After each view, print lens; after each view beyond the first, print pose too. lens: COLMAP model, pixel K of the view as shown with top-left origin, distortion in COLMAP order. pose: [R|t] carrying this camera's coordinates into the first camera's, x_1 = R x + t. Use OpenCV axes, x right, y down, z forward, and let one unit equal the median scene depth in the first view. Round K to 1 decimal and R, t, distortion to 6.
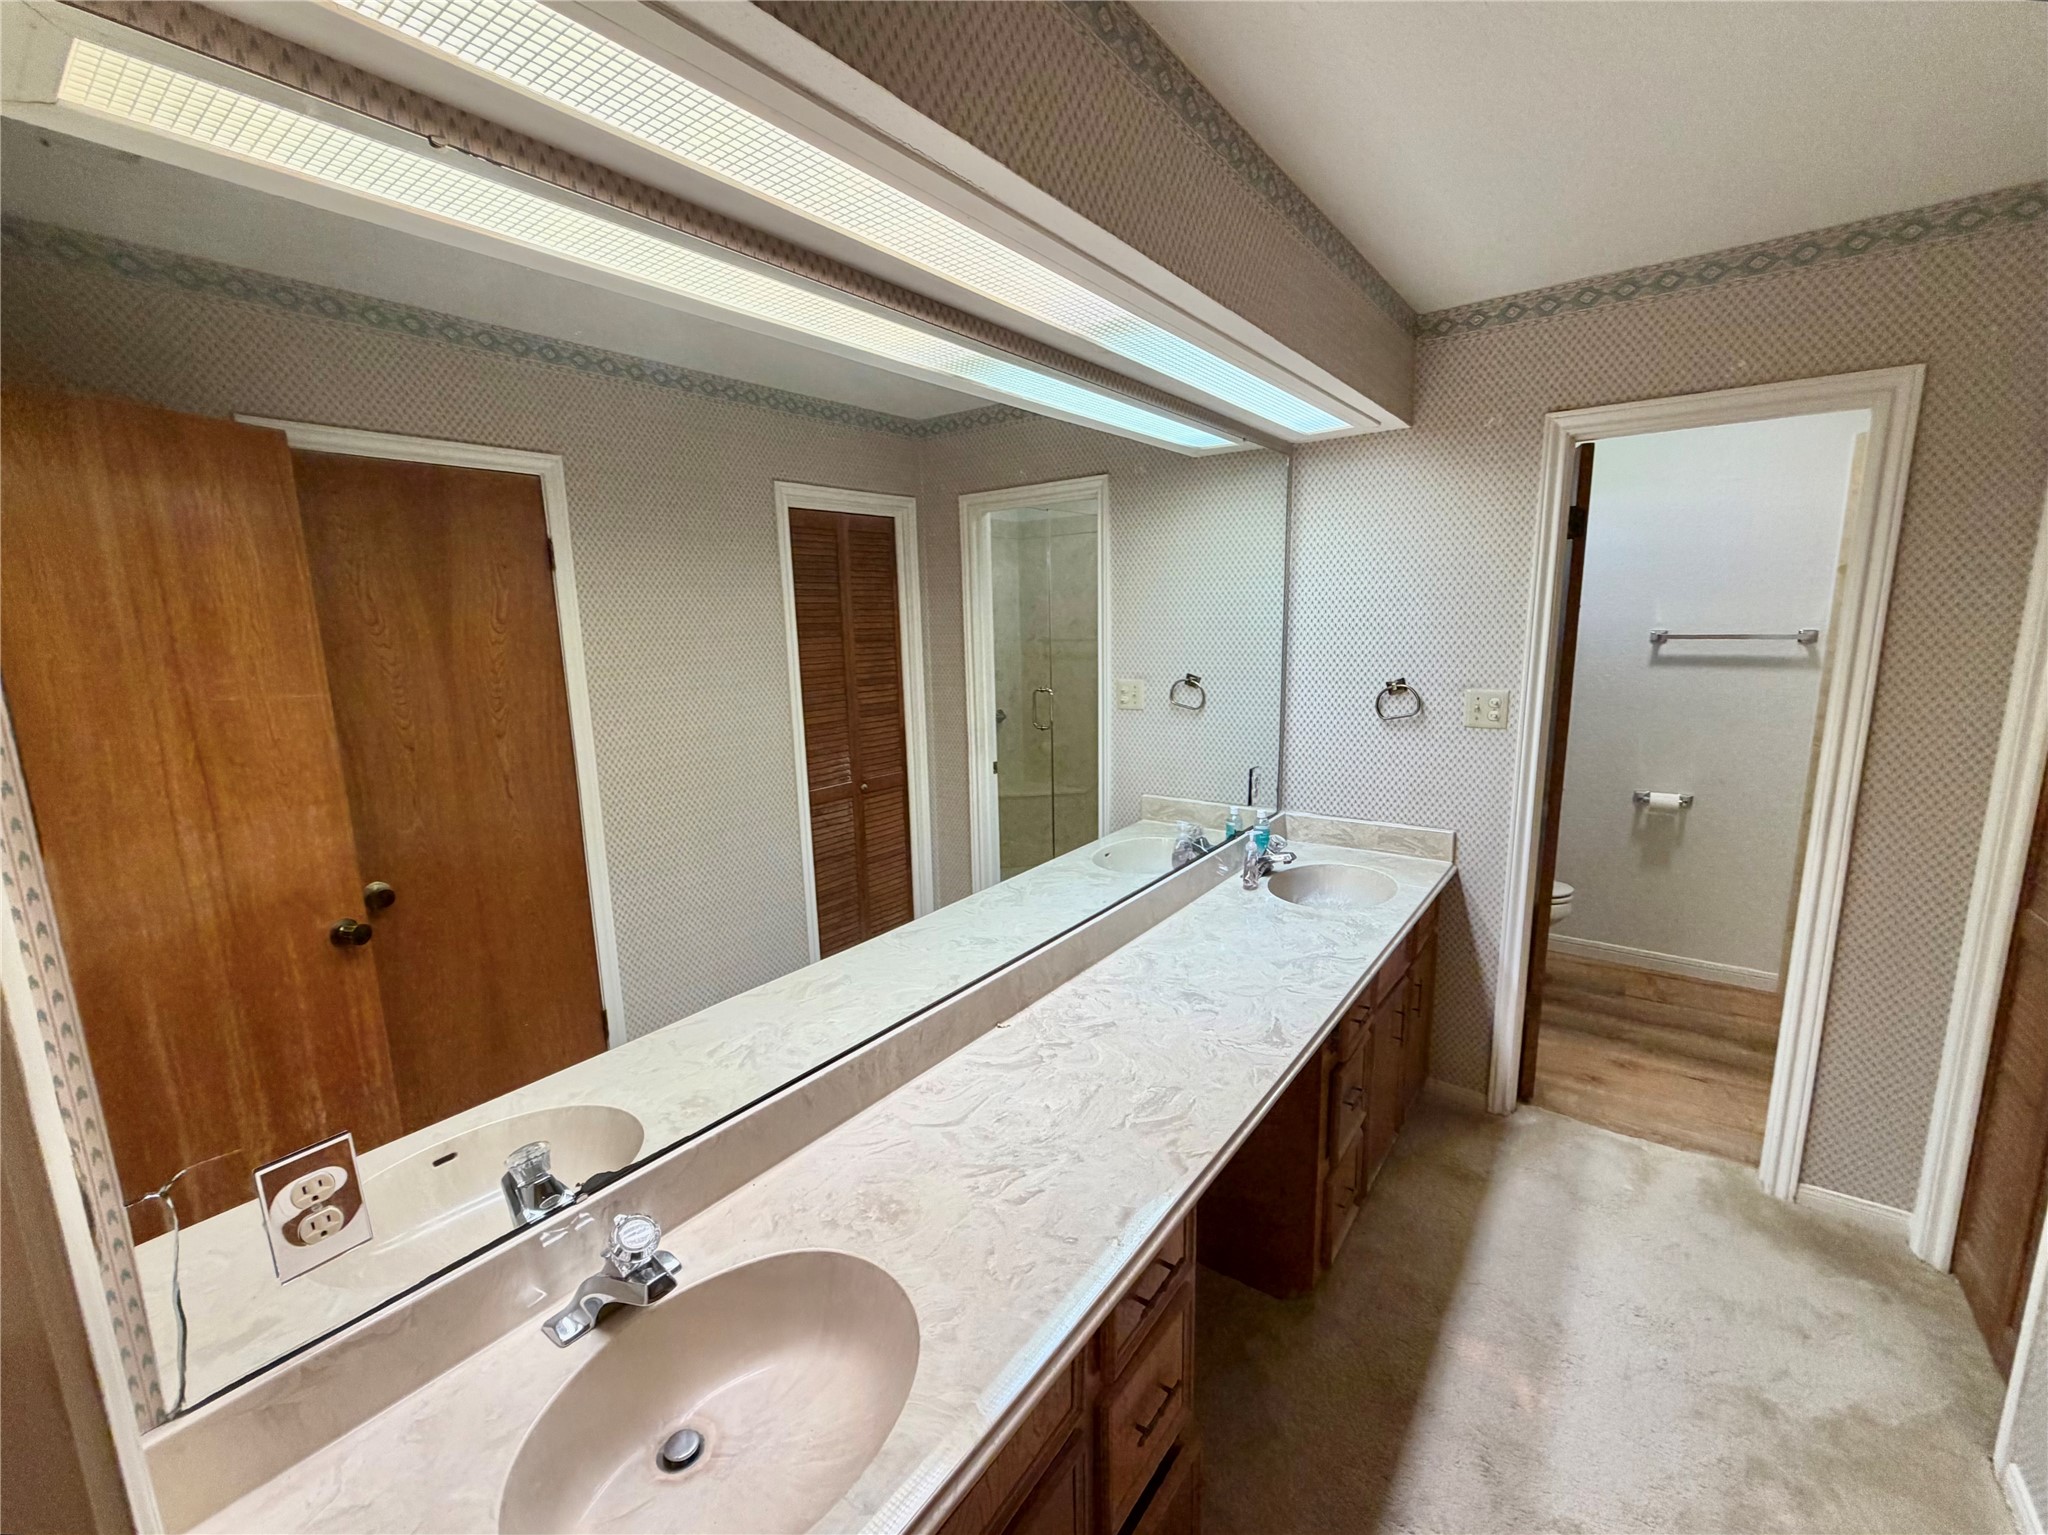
lens RADIAL K [[815.6, 0, 1034.7], [0, 815.6, 758.3], [0, 0, 1]] dist [0.001276, 0.000617]
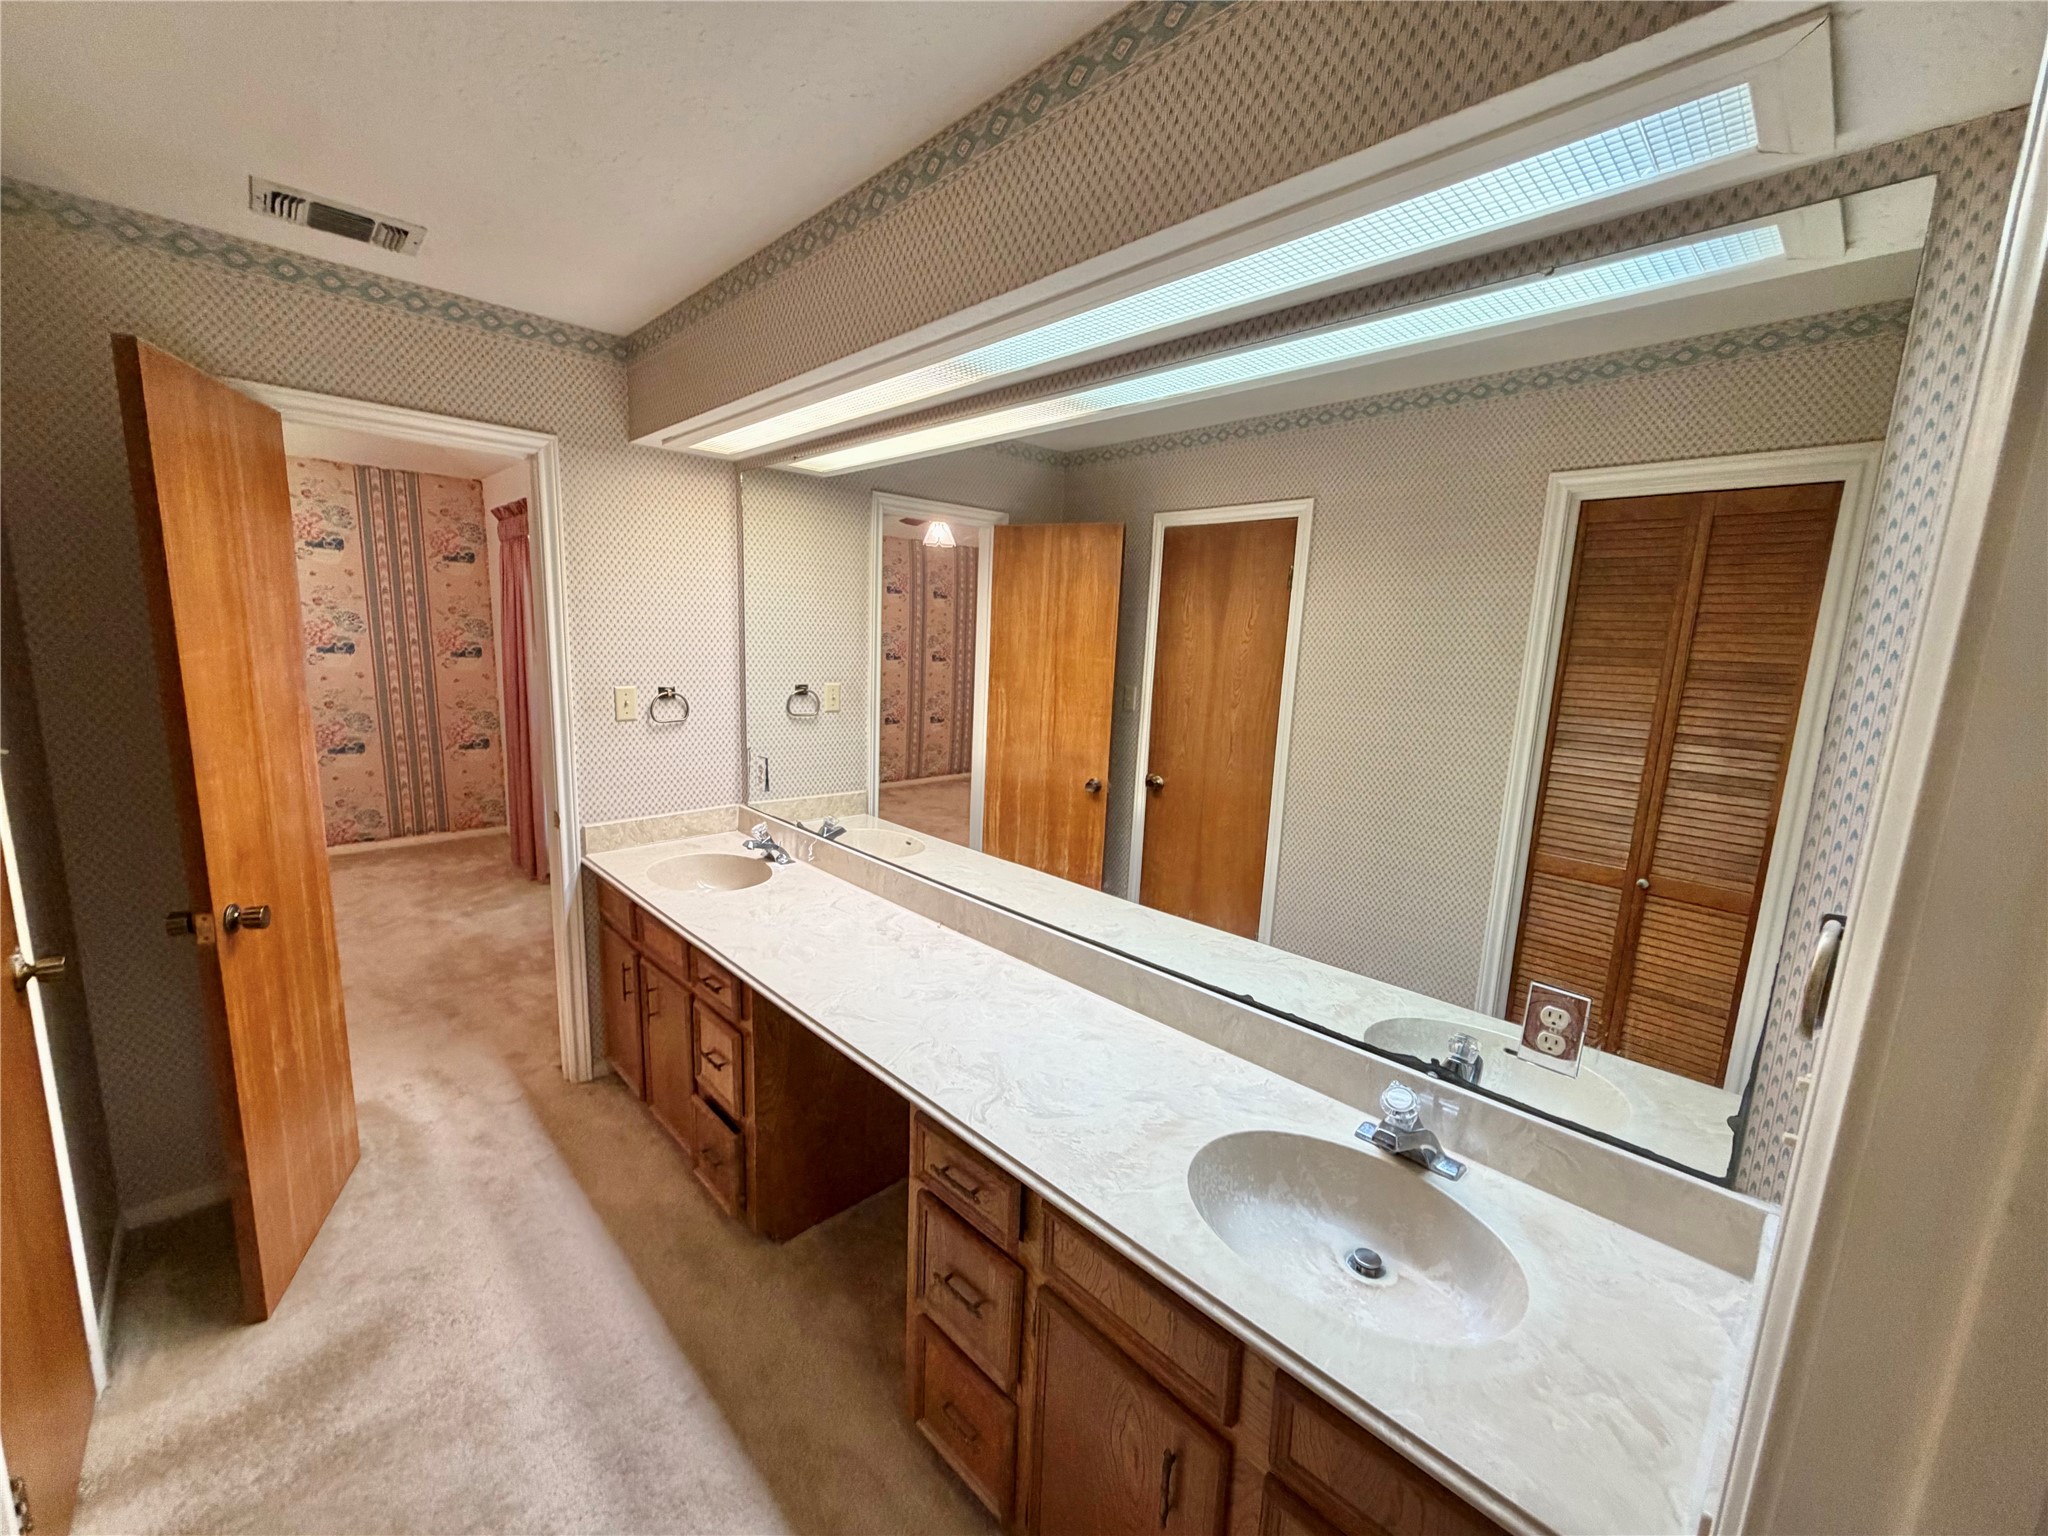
lens RADIAL K [[815.6, 0, 1035.3], [0, 815.6, 767.6], [0, 0, 1]] dist [0.001276, 0.000617]
pose [[-0.138960, 0.185416, -0.972785, 0.993429], [-0.200230, 0.956766, 0.210965, -0.194791], [0.969844, 0.224096, -0.095826, 1.017476]]
